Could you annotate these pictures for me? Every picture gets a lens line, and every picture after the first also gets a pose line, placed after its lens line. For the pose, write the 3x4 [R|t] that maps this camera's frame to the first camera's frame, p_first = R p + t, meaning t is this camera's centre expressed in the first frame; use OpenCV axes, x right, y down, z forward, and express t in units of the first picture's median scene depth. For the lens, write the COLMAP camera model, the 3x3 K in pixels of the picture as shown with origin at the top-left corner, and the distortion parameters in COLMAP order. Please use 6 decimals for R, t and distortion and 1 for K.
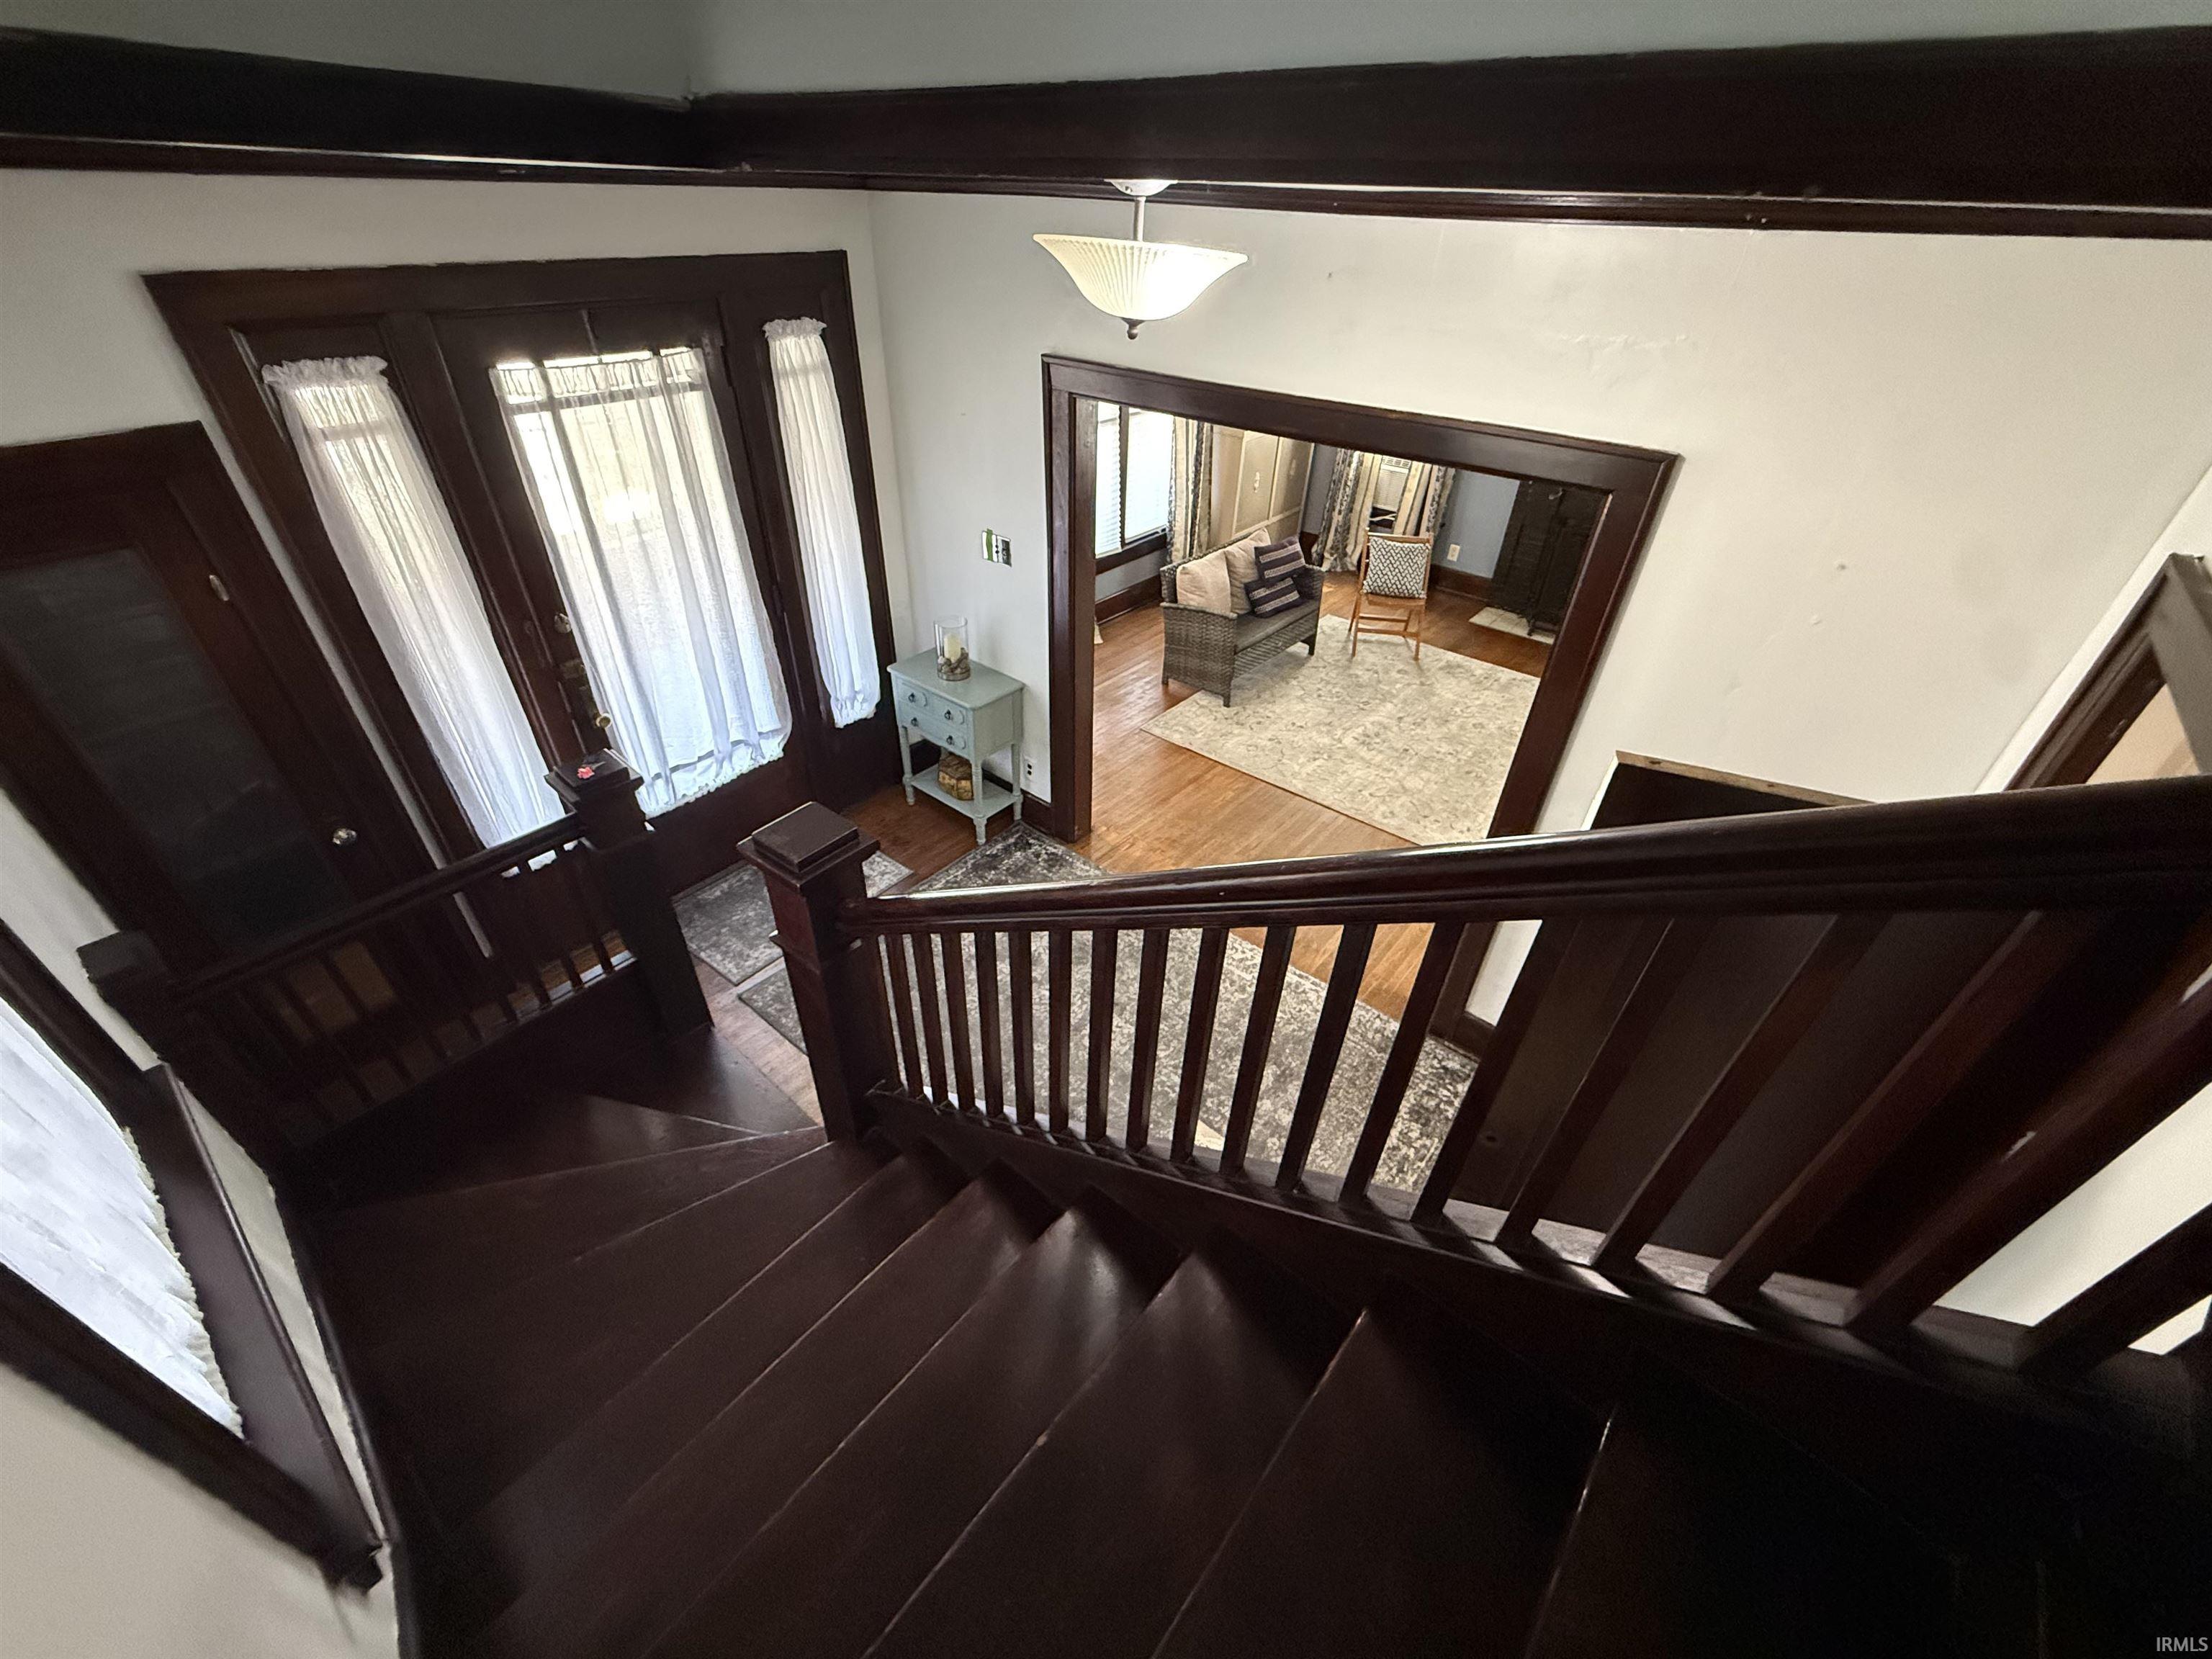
lens RADIAL K [[882.2, 0, 1103.1], [0, 882.2, 834.4], [0, 0, 1]] dist [-0.002213, 0.000103]
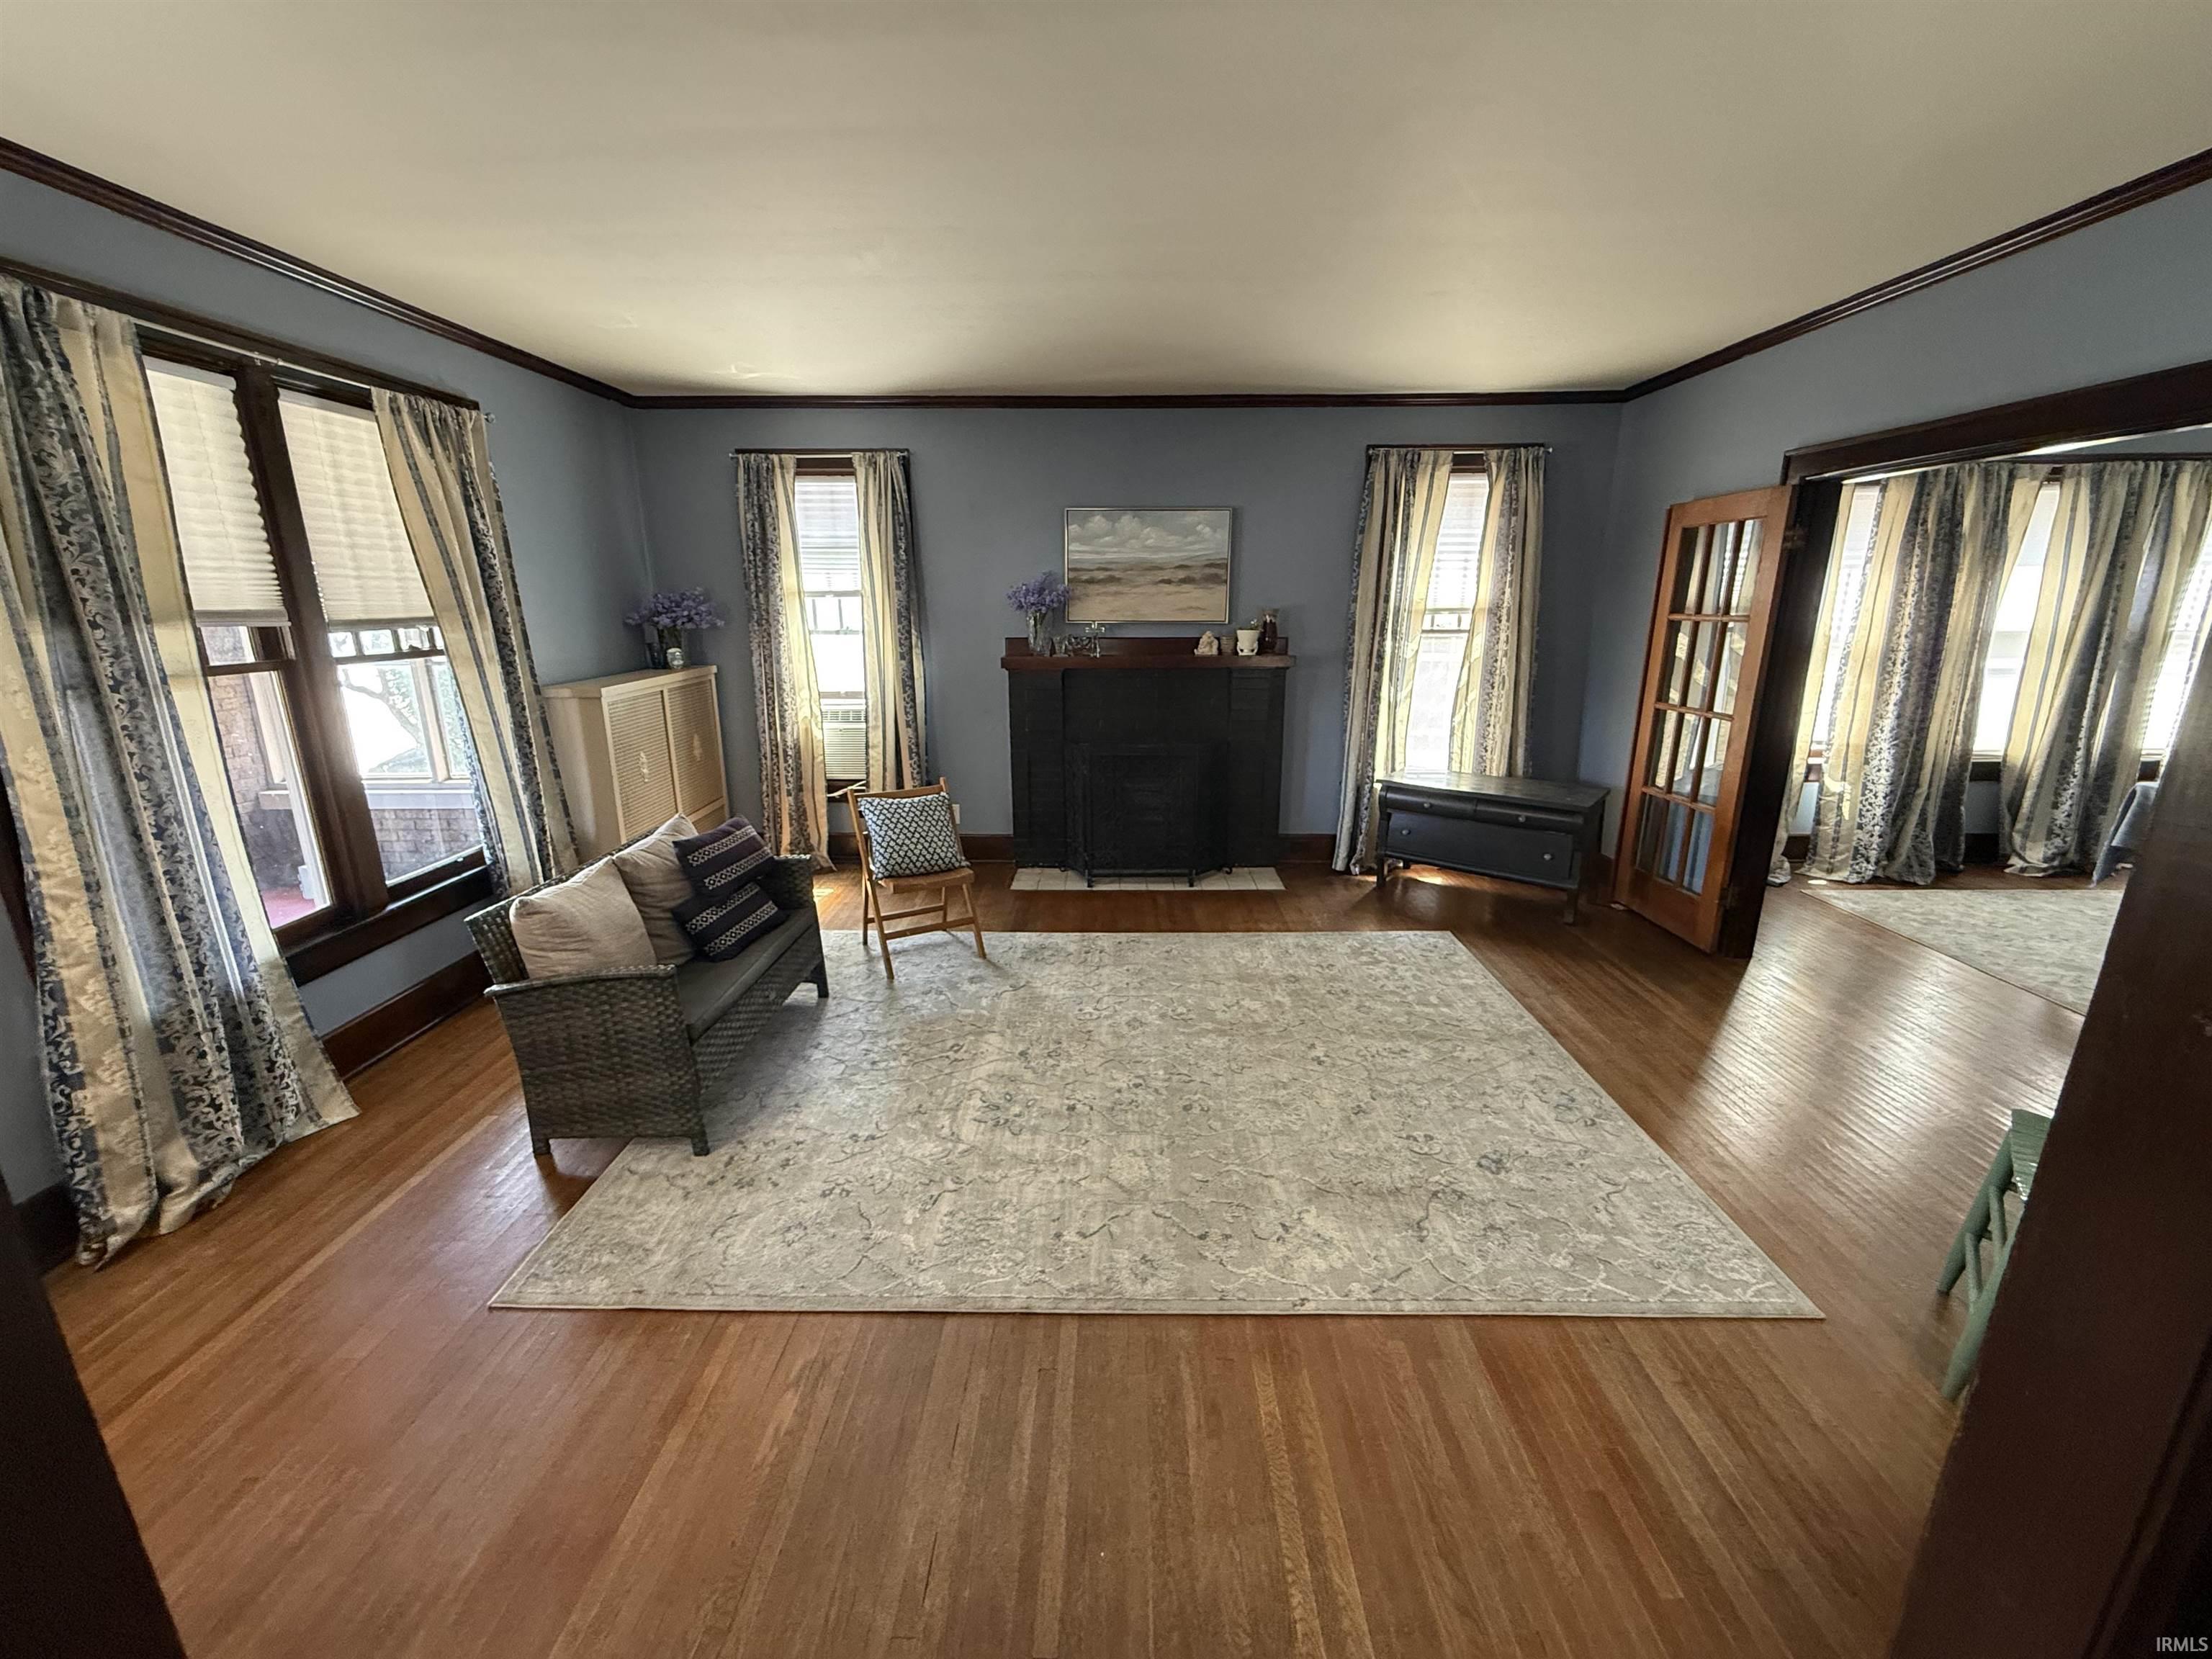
lens RADIAL K [[882.2, 0, 1097.4], [0, 882.2, 825.0], [0, 0, 1]] dist [-0.002213, 0.000103]
pose [[0.785059, -0.183020, 0.591765, 0.056957], [0.385771, 0.891918, -0.235928, -0.104637], [-0.484627, 0.413504, 0.770812, 0.443719]]
